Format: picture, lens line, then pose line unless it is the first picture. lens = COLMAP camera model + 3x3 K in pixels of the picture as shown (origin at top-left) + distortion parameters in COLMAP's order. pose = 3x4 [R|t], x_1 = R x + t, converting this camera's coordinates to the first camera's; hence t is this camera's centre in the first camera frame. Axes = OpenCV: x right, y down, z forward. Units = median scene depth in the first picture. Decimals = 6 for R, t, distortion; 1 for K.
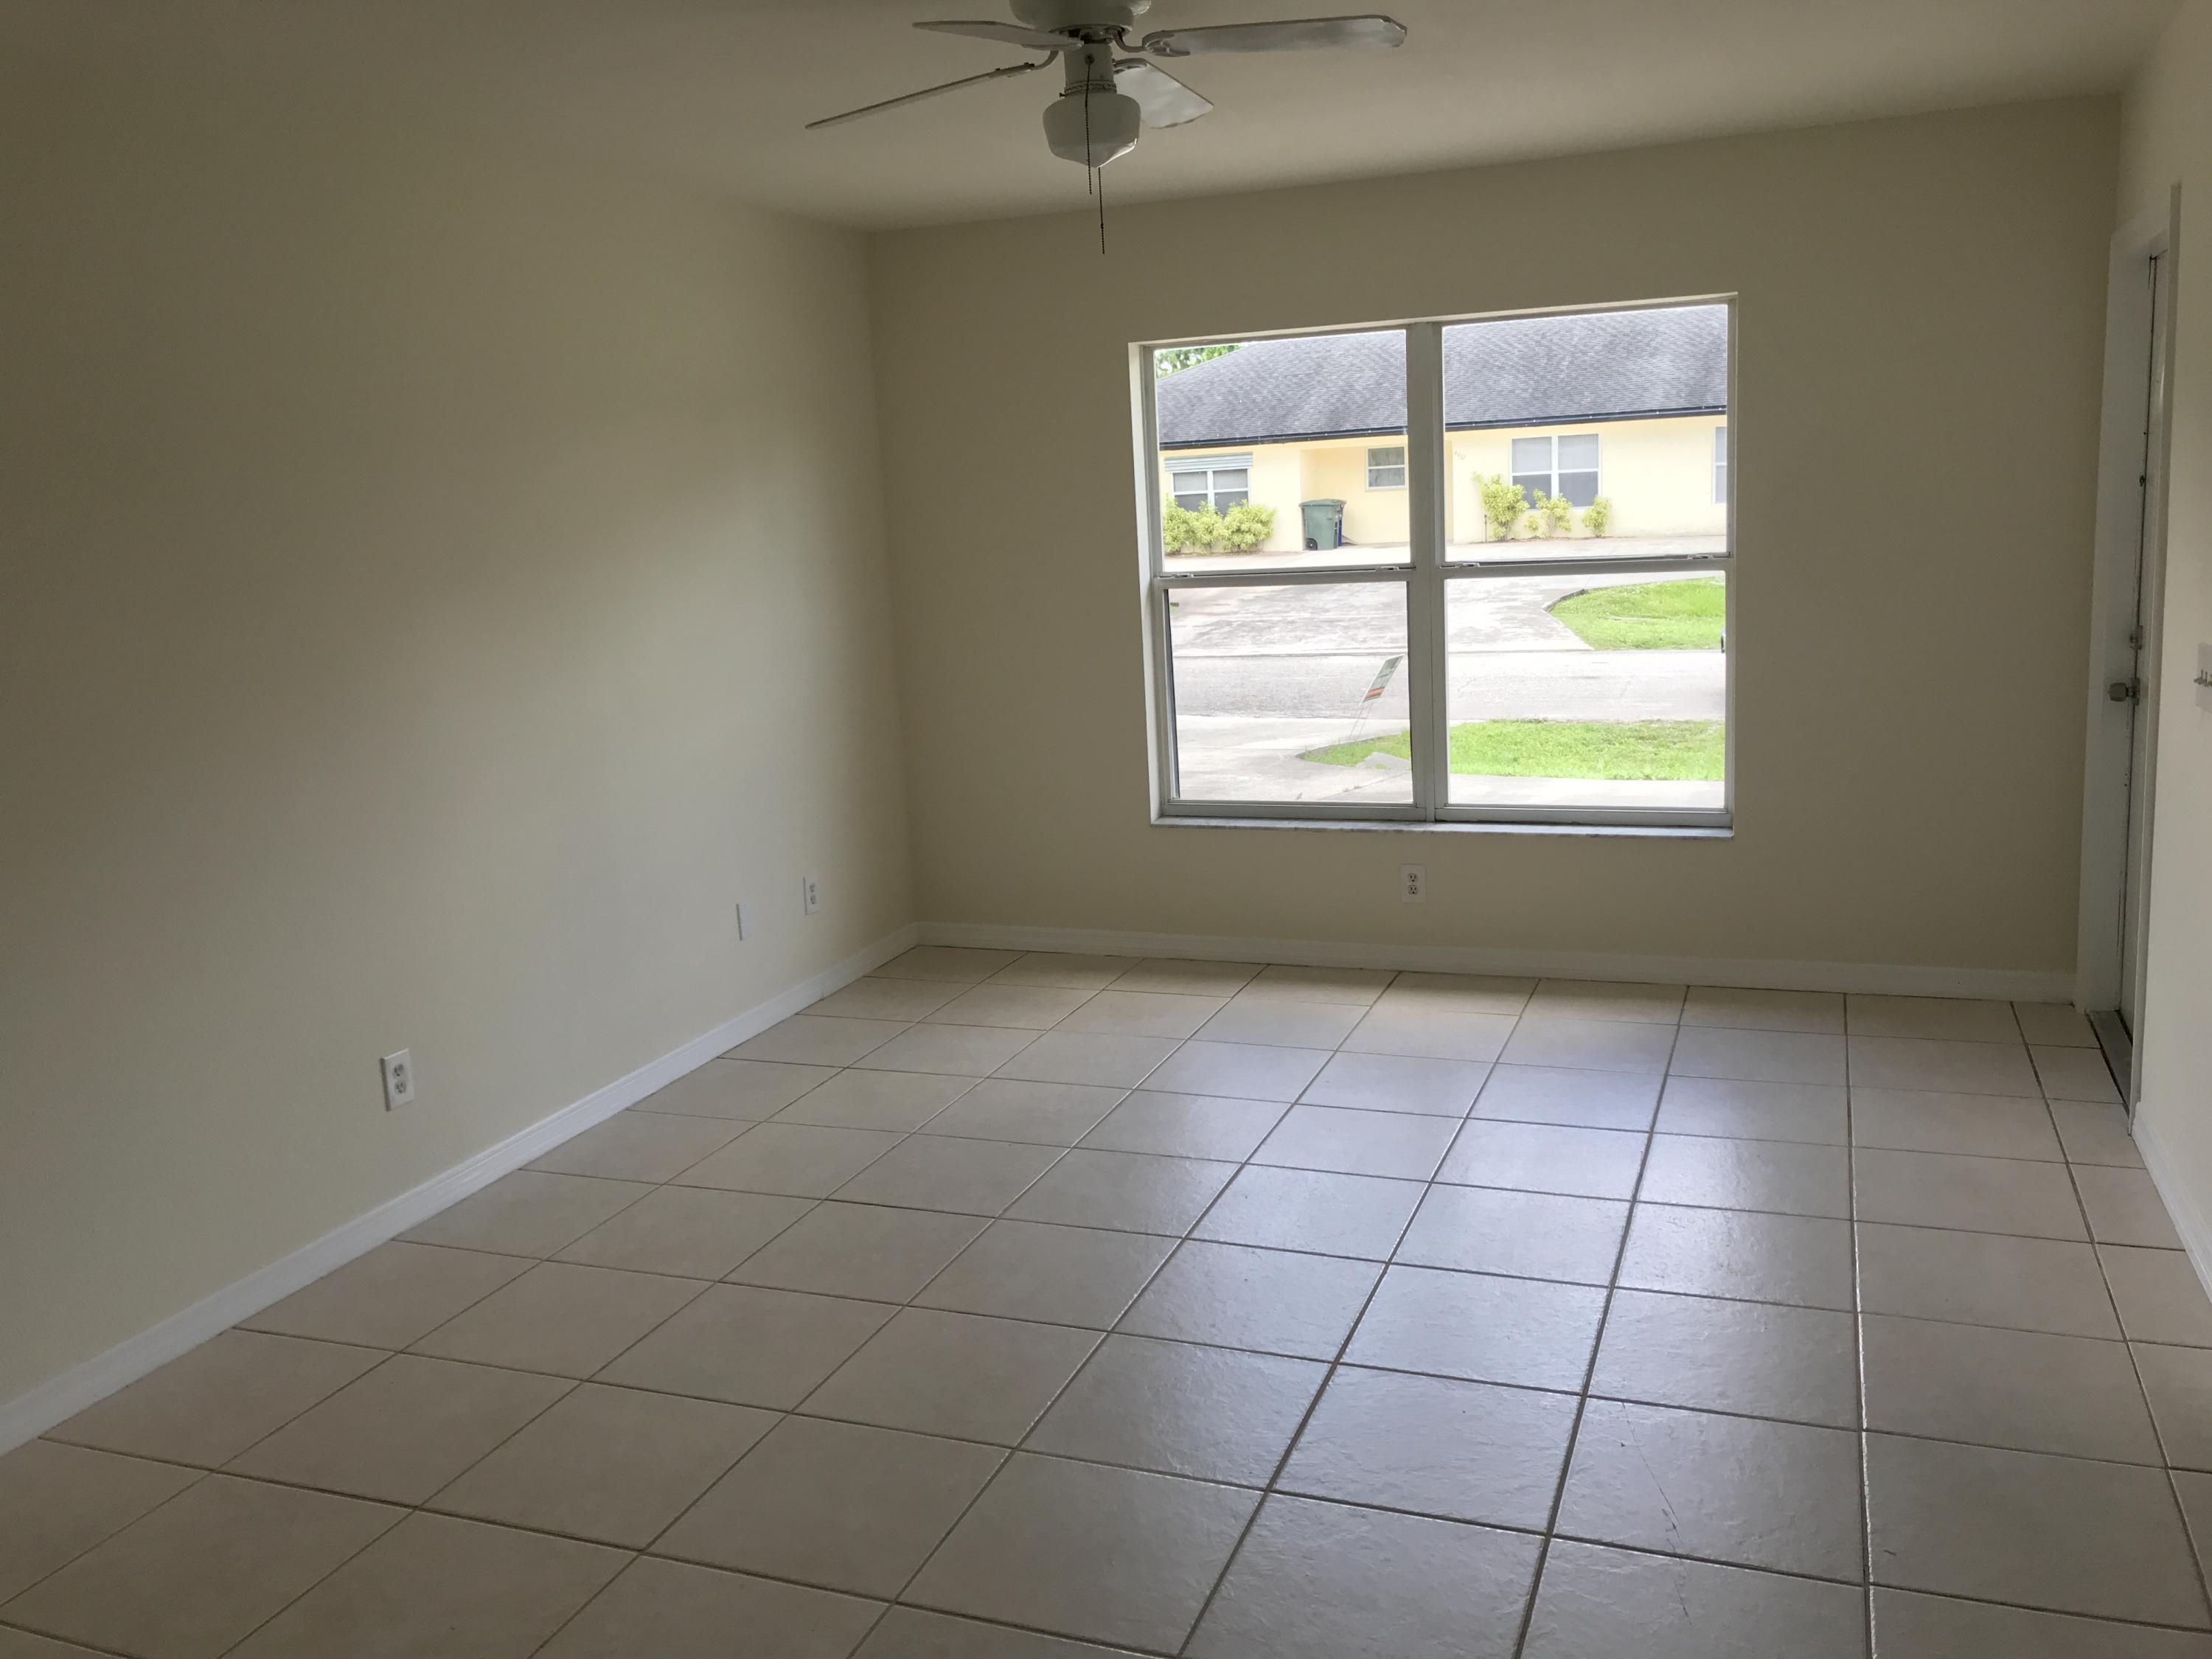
lens RADIAL K [[1813.8, 0, 1117.6], [0, 1813.8, 814.5], [0, 0, 1]] dist [0.044330, -0.042361]
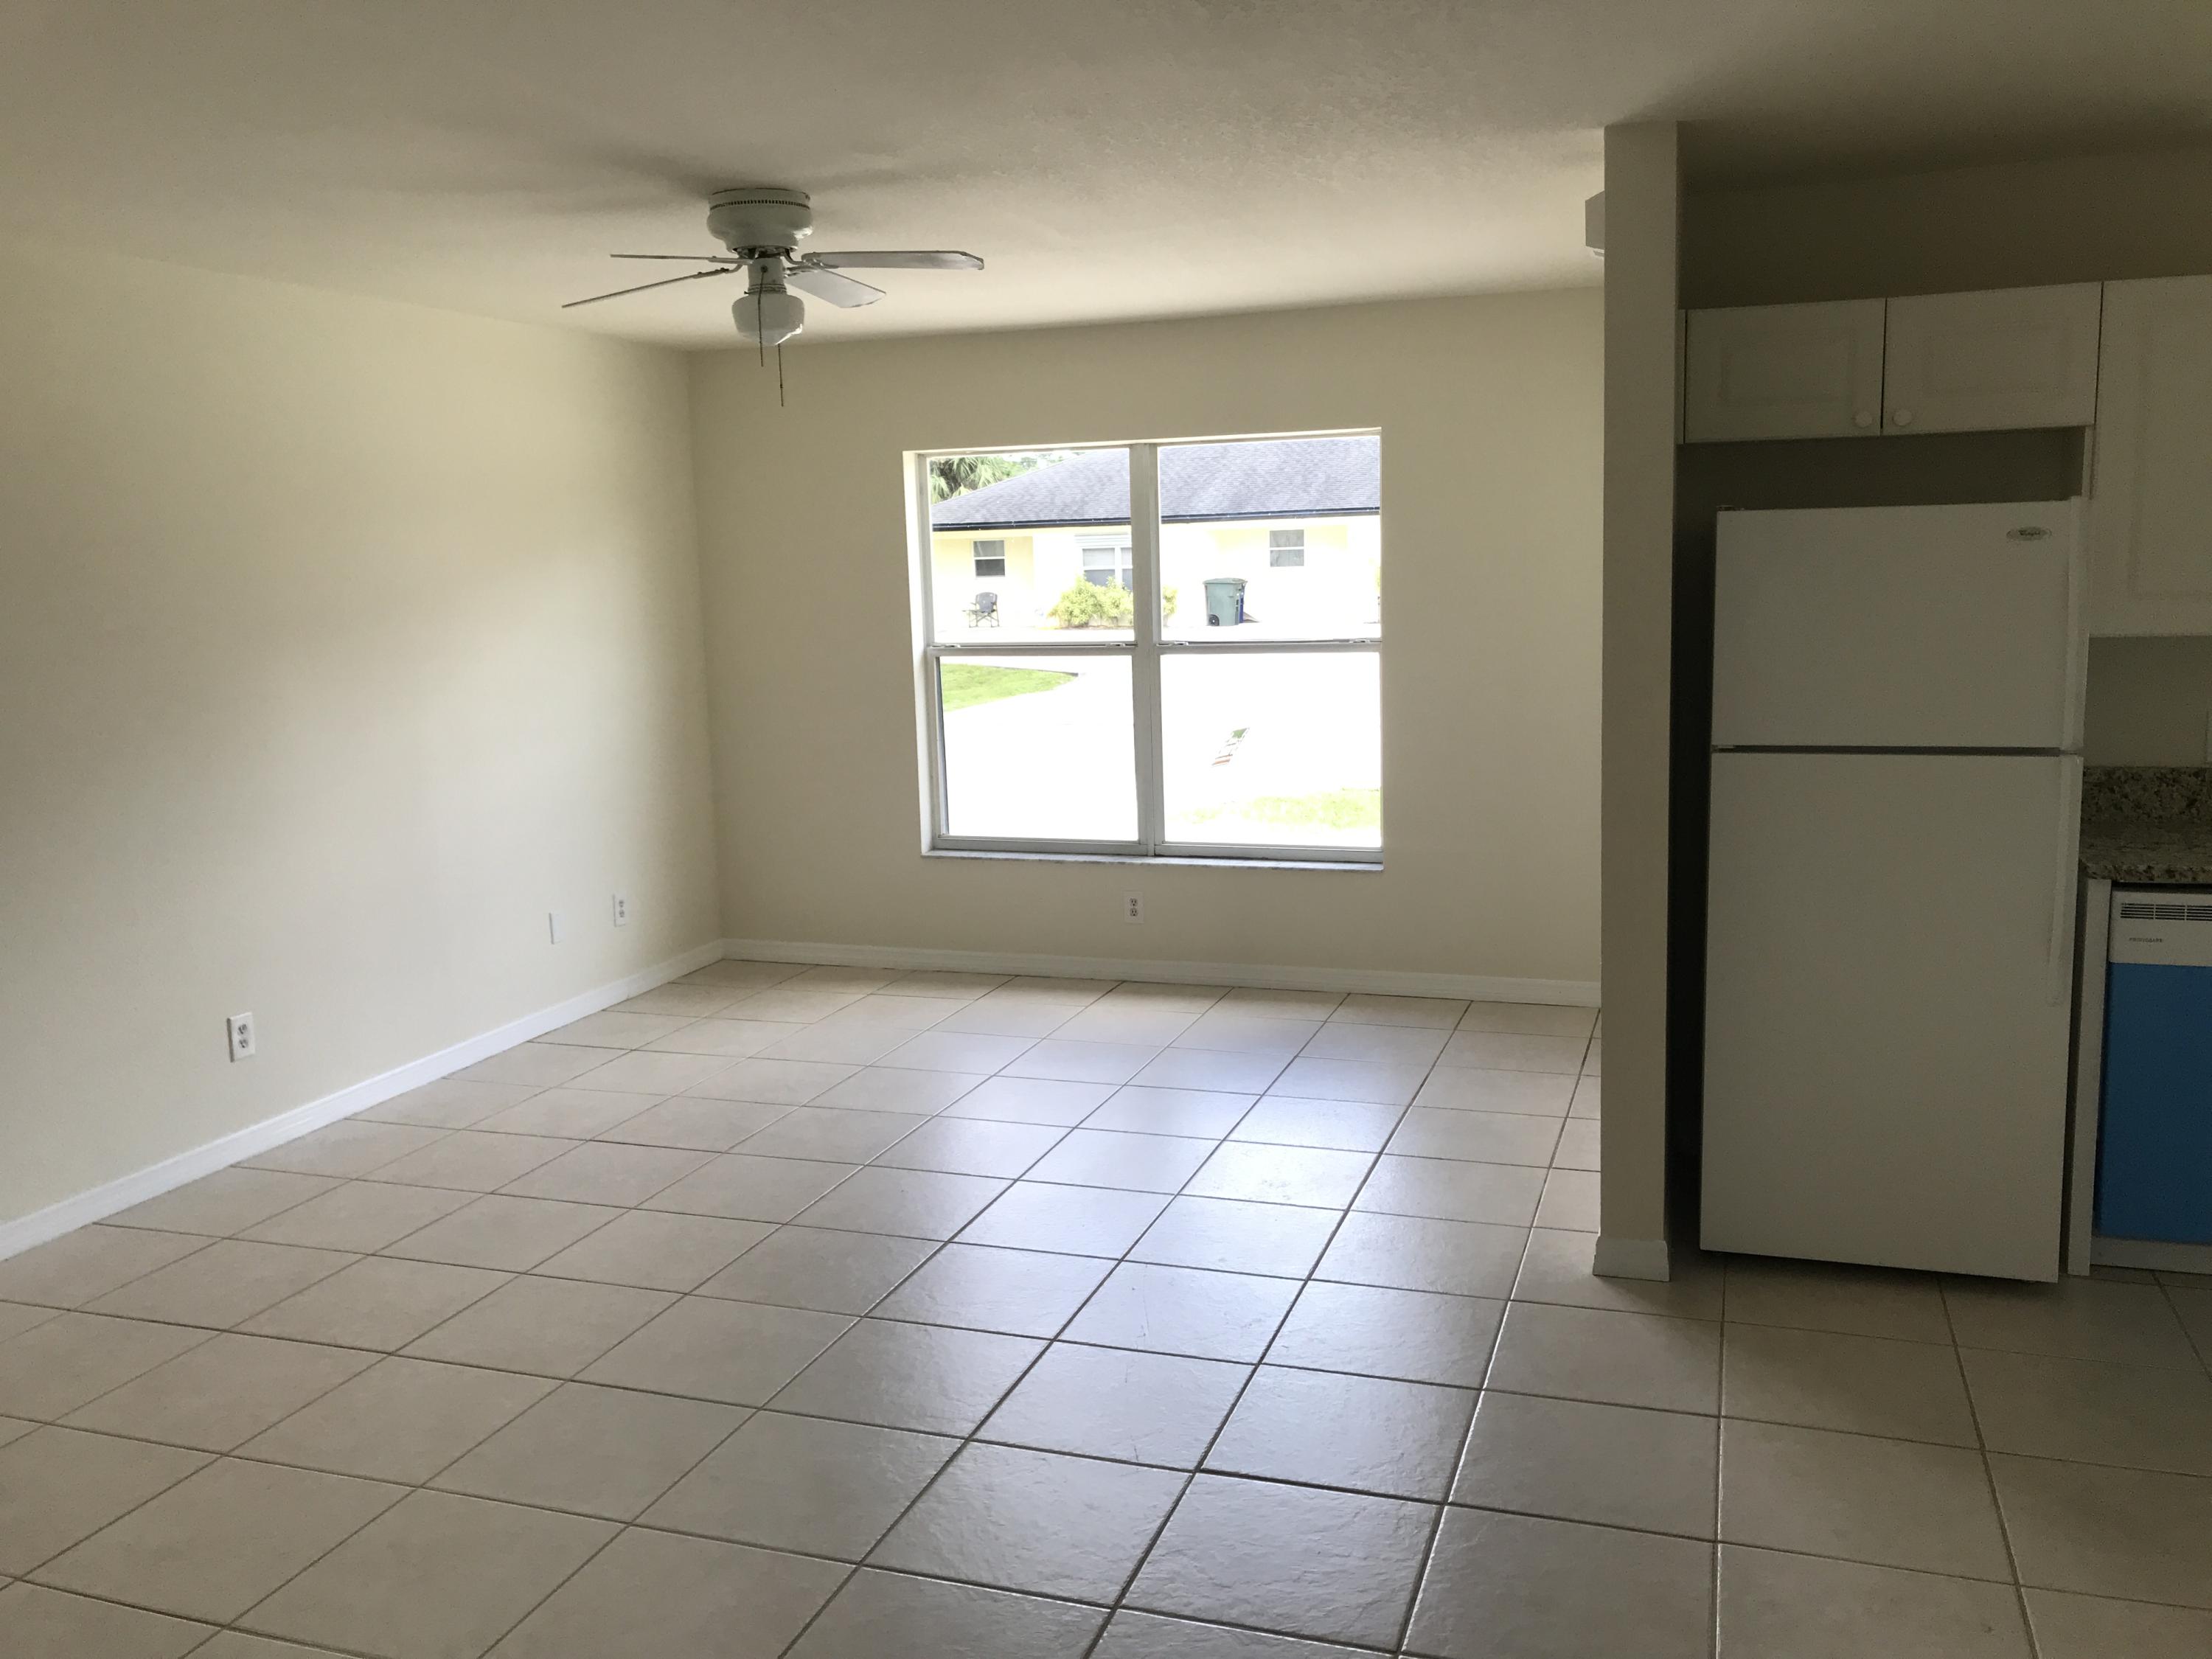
lens RADIAL K [[1813.8, 0, 1115.0], [0, 1813.8, 811.6], [0, 0, 1]] dist [0.044330, -0.042361]
pose [[0.999239, 0.018512, 0.034344, 0.113527], [-0.017110, 0.999026, -0.040677, 0.024678], [-0.035064, 0.040058, 0.998582, -0.197620]]
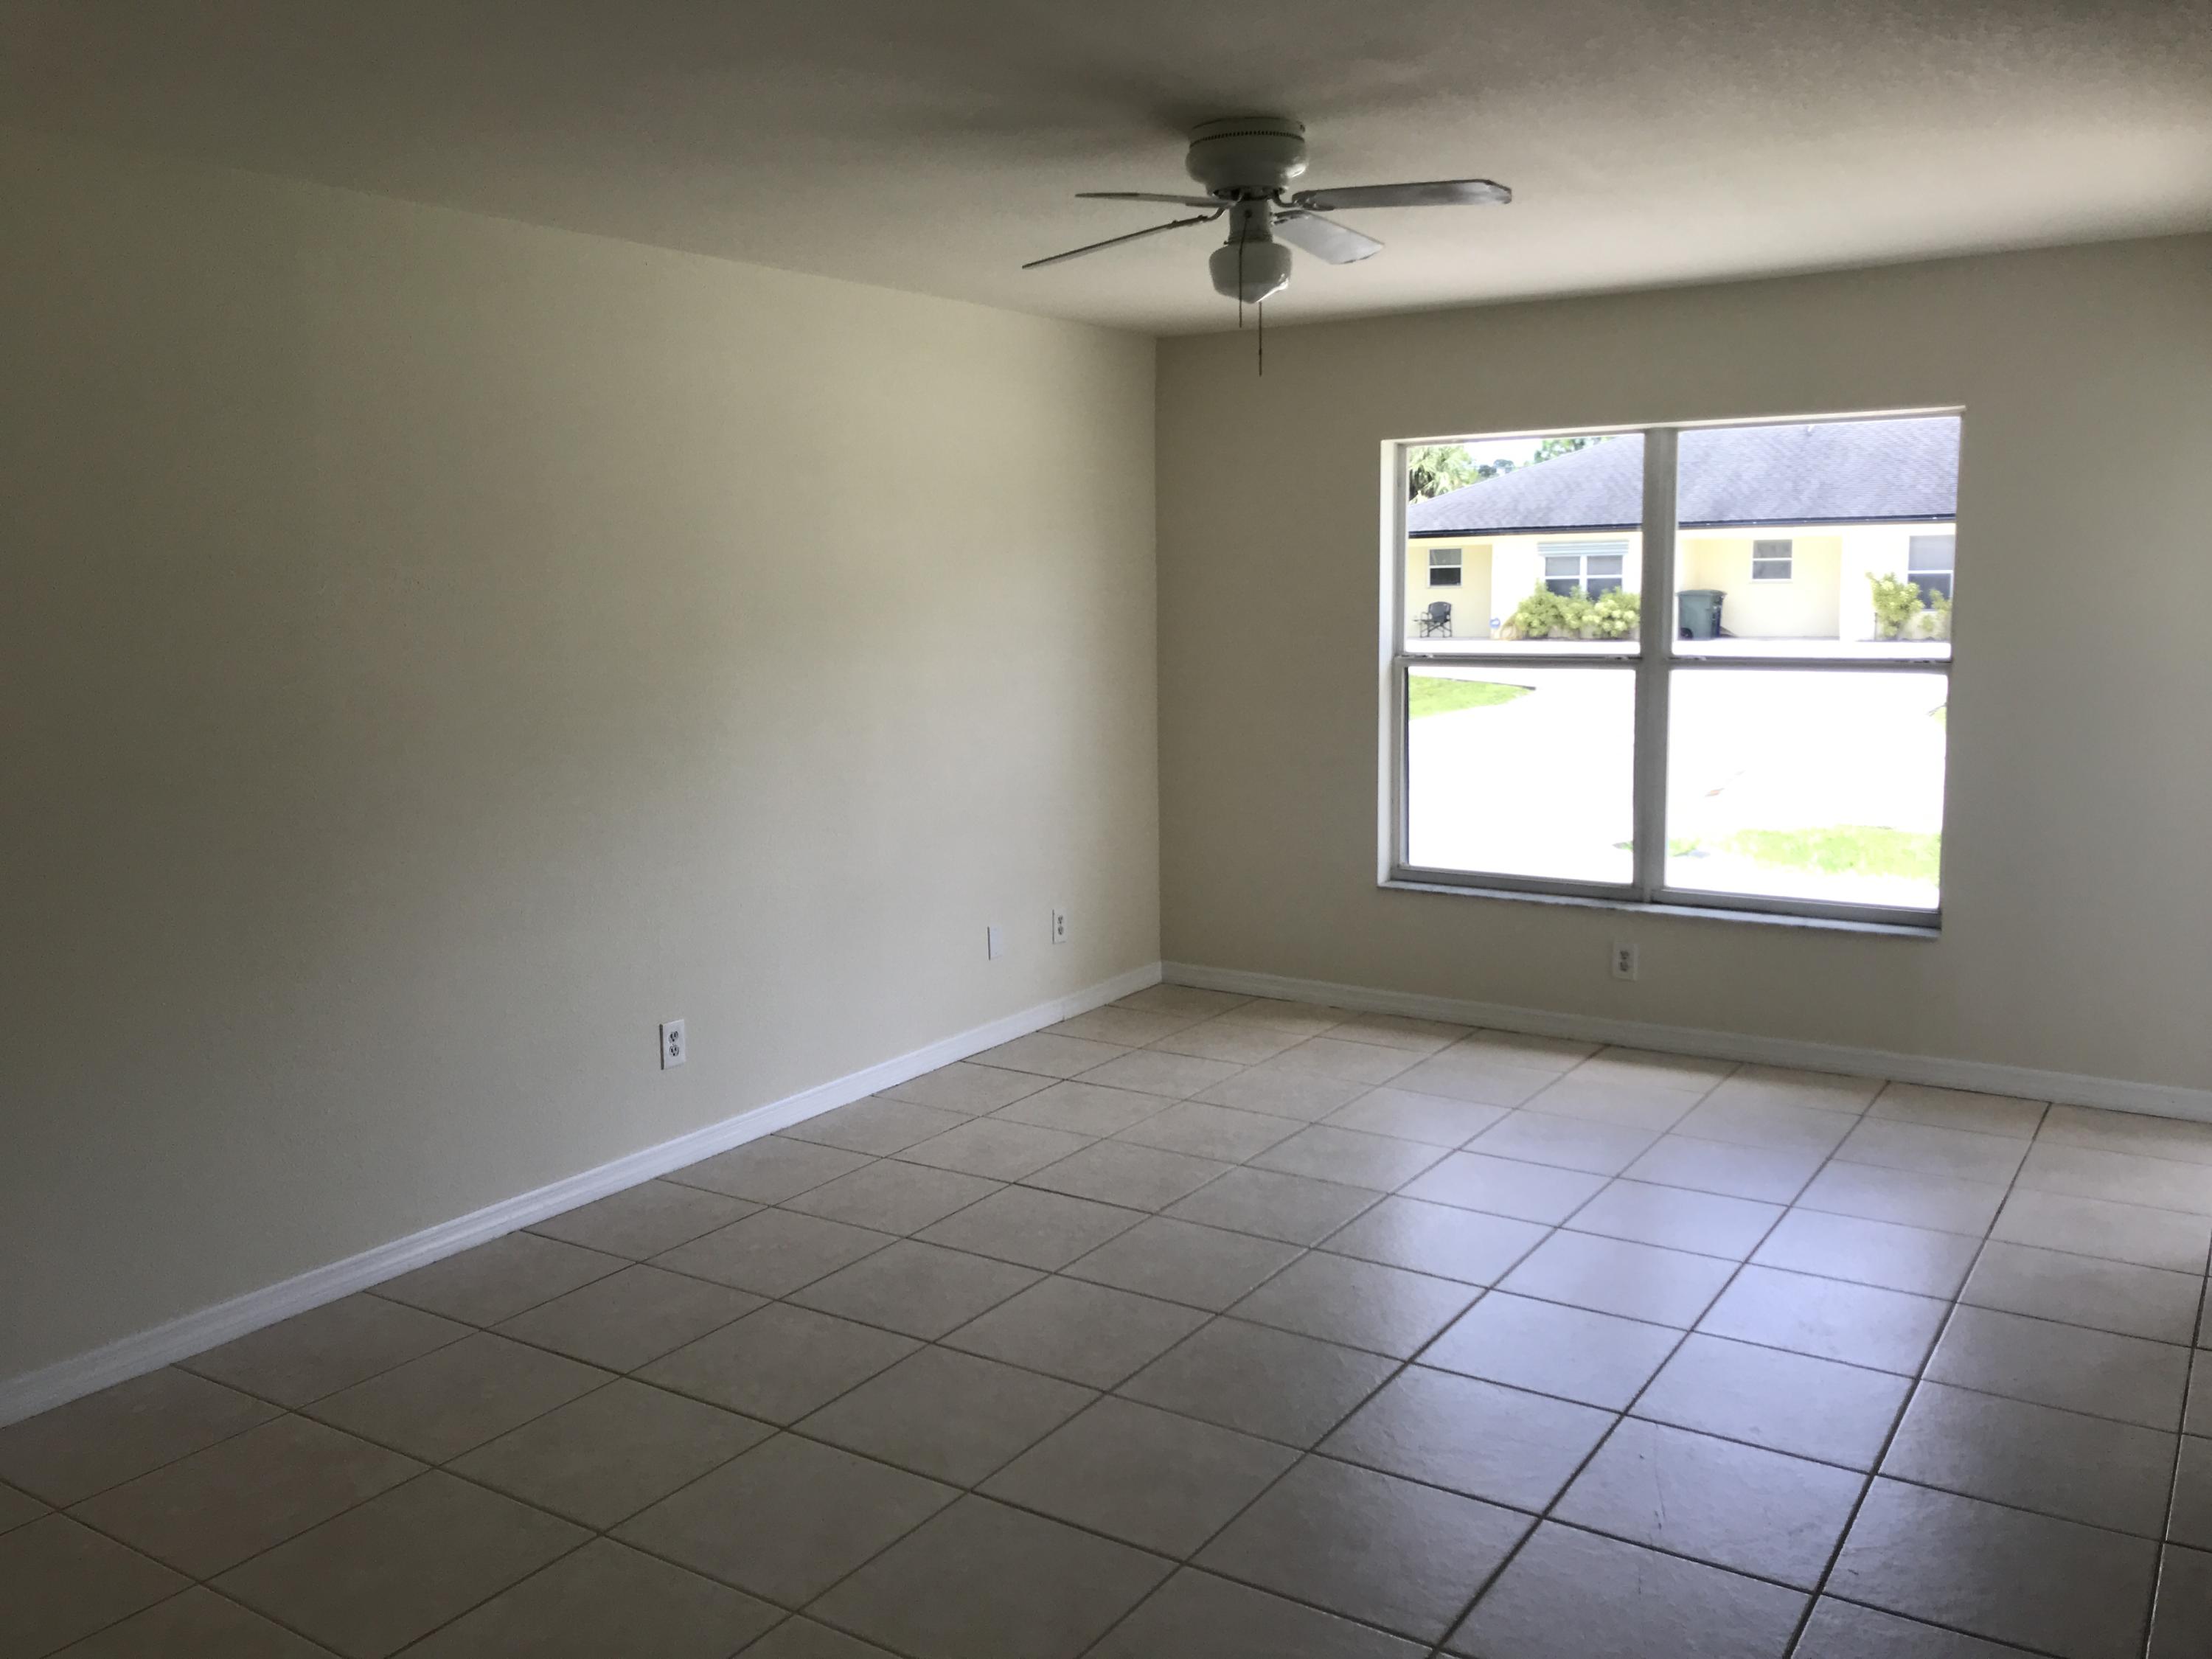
lens RADIAL K [[1813.8, 0, 1124.0], [0, 1813.8, 809.9], [0, 0, 1]] dist [0.044330, -0.042361]
pose [[0.977695, 0.063786, -0.200109, 0.090670], [-0.072345, 0.996739, -0.035745, 0.010624], [0.197177, 0.049424, 0.979121, -0.083620]]
